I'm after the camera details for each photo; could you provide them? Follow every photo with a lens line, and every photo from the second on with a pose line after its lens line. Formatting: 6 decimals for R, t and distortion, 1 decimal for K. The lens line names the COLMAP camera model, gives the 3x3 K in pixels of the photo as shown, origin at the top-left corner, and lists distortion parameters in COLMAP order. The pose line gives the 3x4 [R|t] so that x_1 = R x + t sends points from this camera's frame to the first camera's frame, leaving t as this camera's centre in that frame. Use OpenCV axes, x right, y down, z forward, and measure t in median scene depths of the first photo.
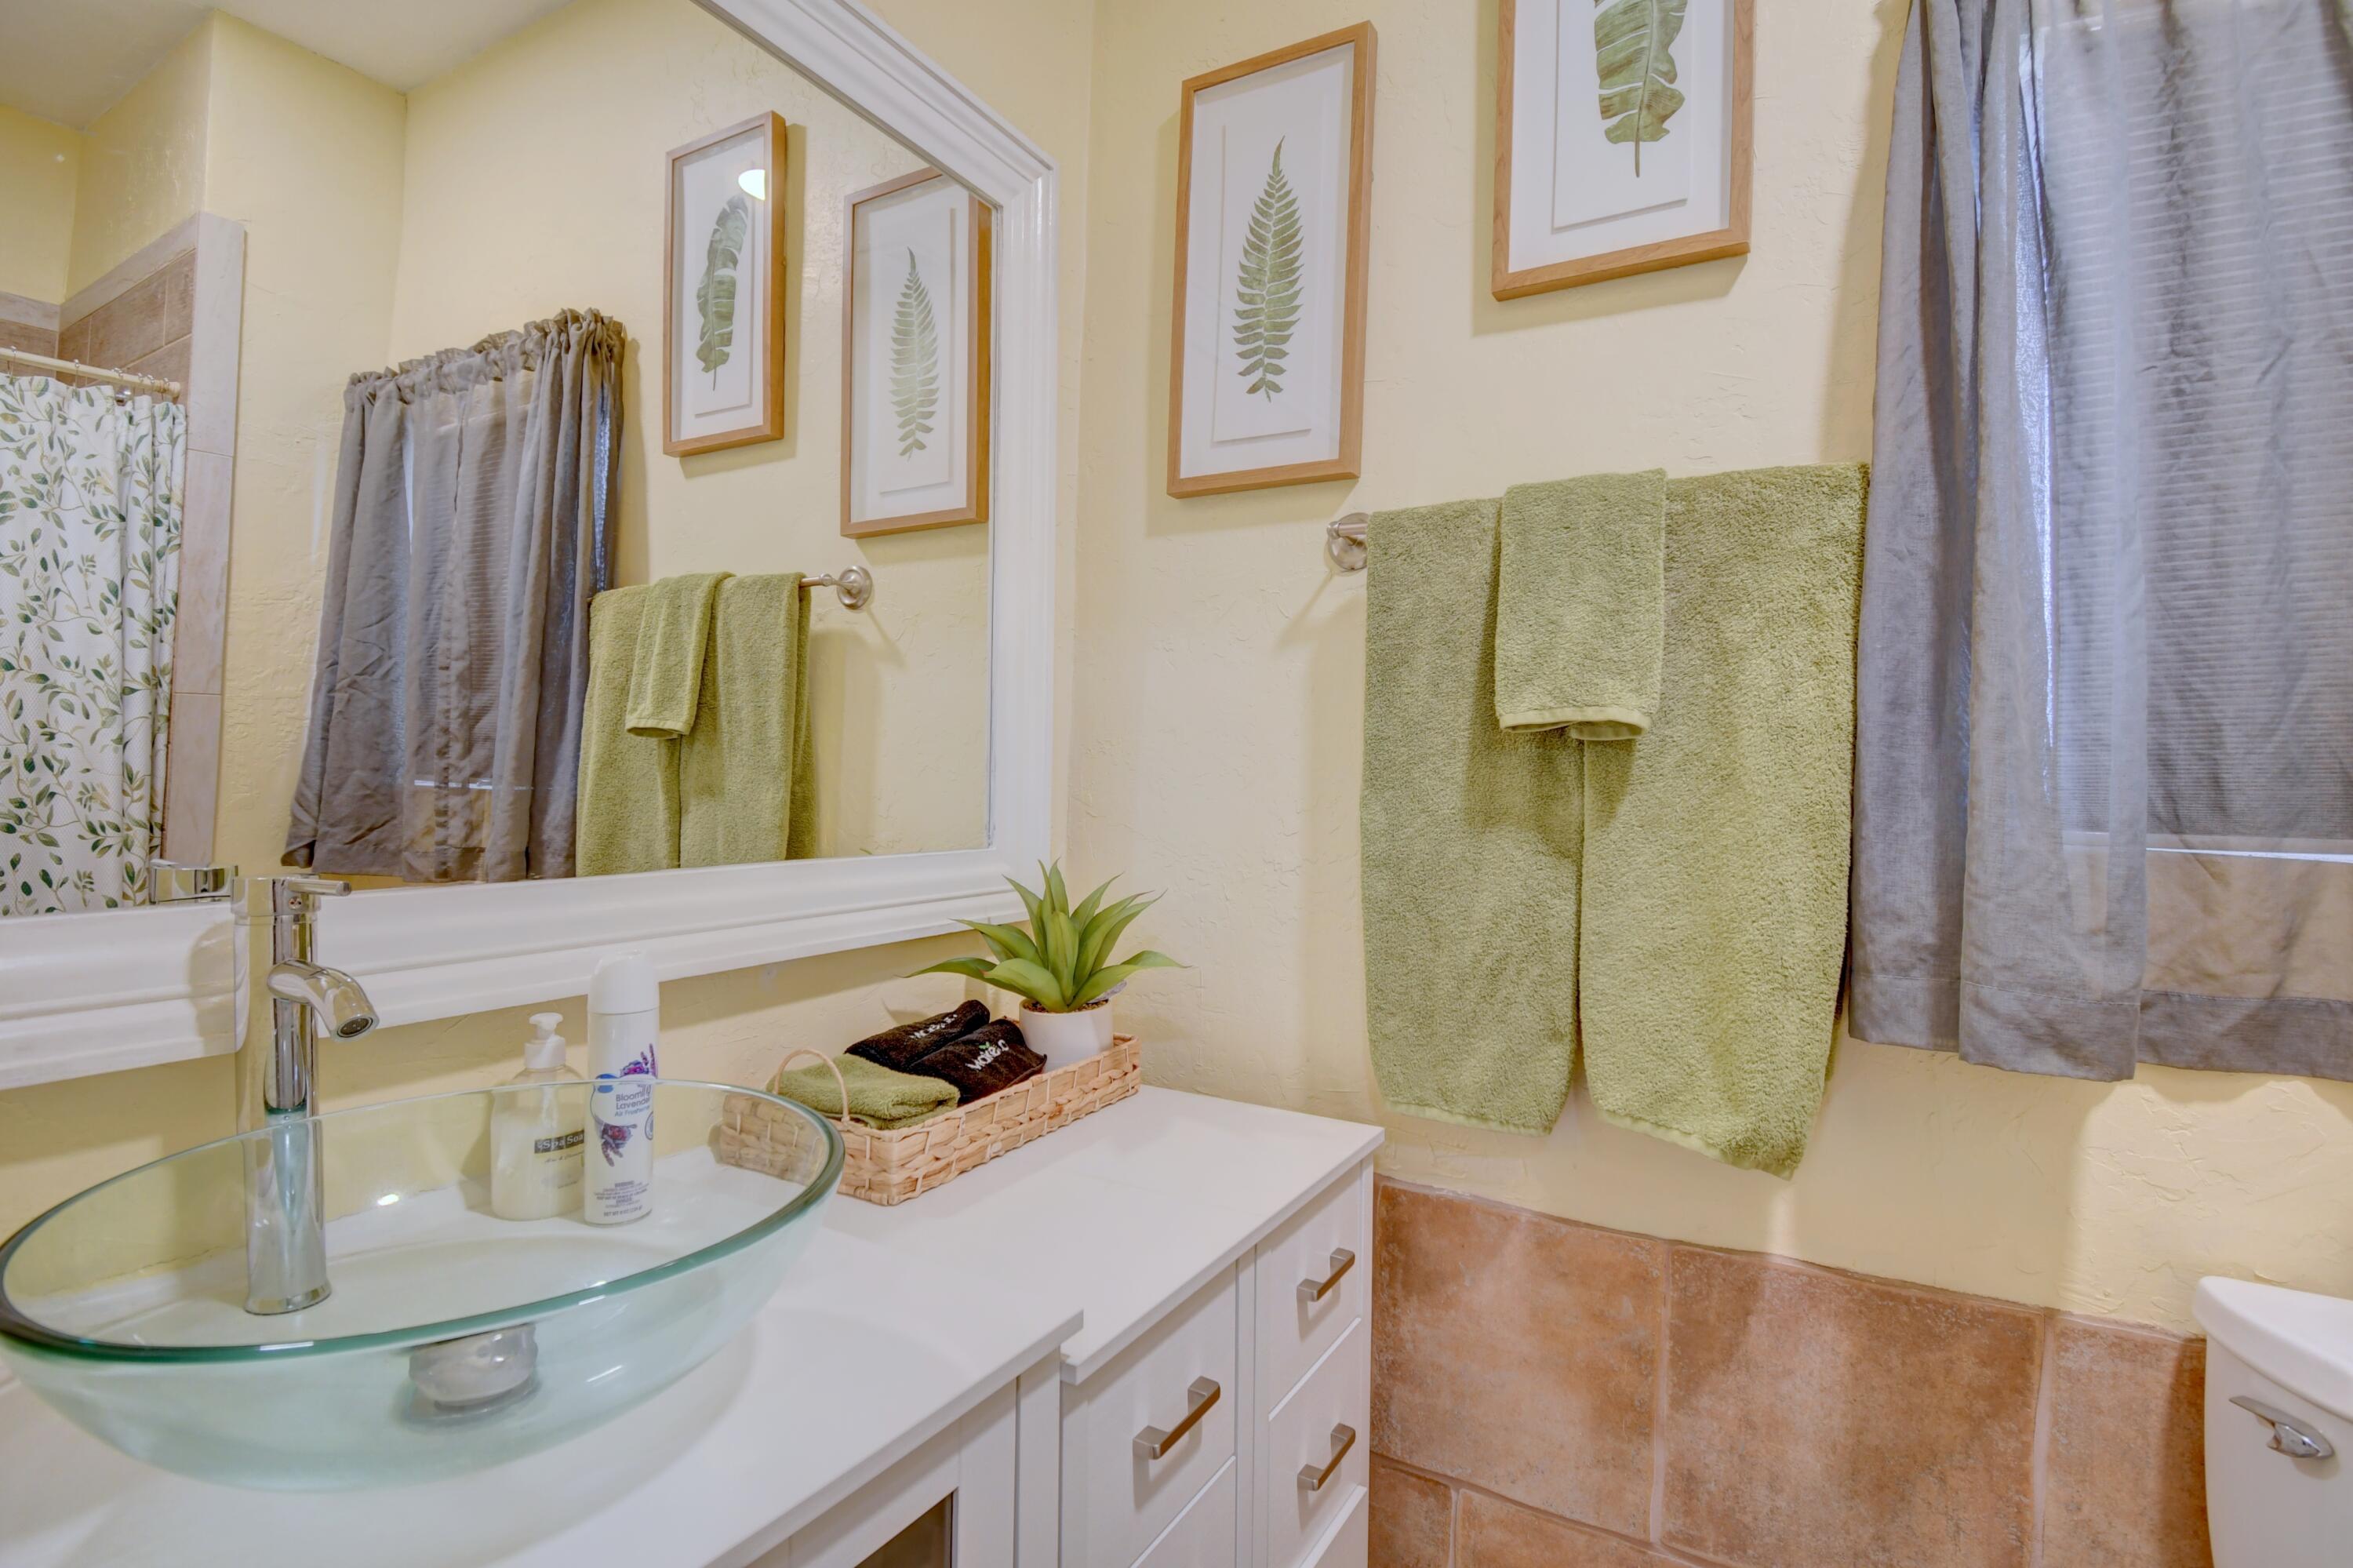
lens RADIAL K [[1143.5, 0, 1174.2], [0, 1143.5, 787.8], [0, 0, 1]] dist [-0.028075, -0.002664]
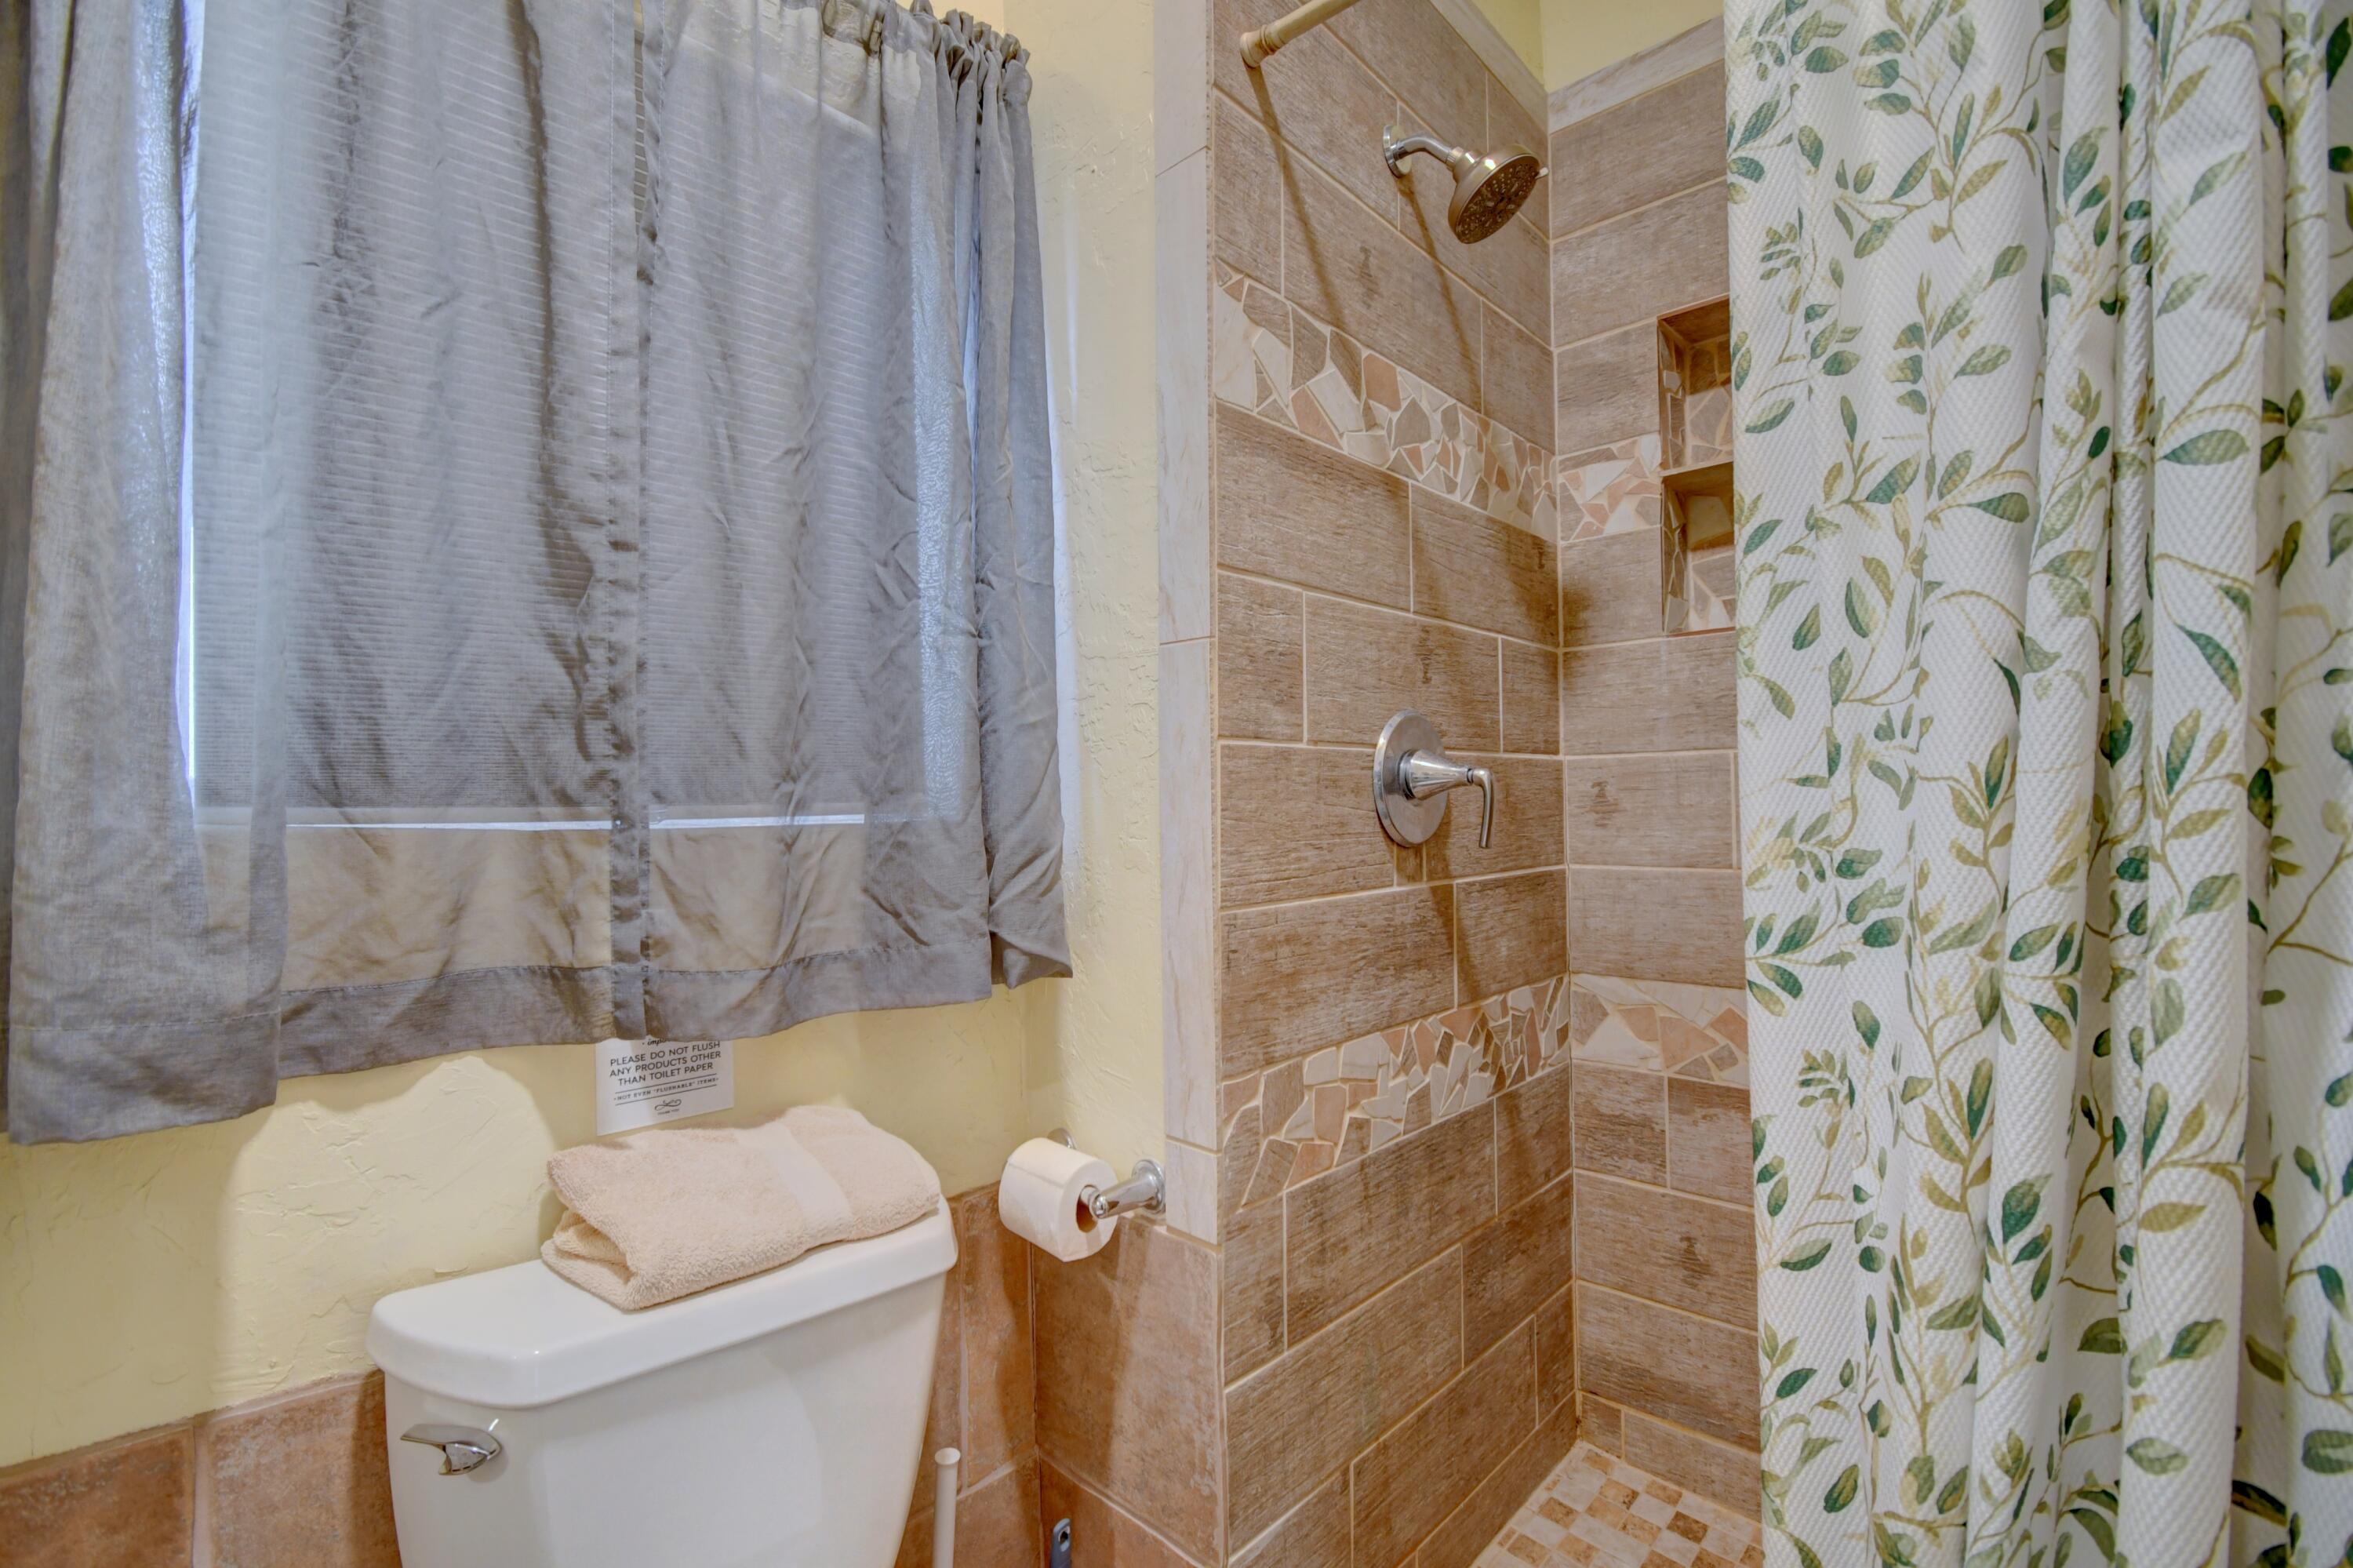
lens RADIAL K [[1035.3, 0, 1175.3], [0, 1035.3, 797.8], [0, 0, 1]] dist [-0.018573, -0.002794]
pose [[0.233560, -0.007096, 0.972317, 0.282829], [0.005836, 0.999966, 0.005896, 0.035286], [-0.972325, 0.004298, 0.233593, 0.179449]]
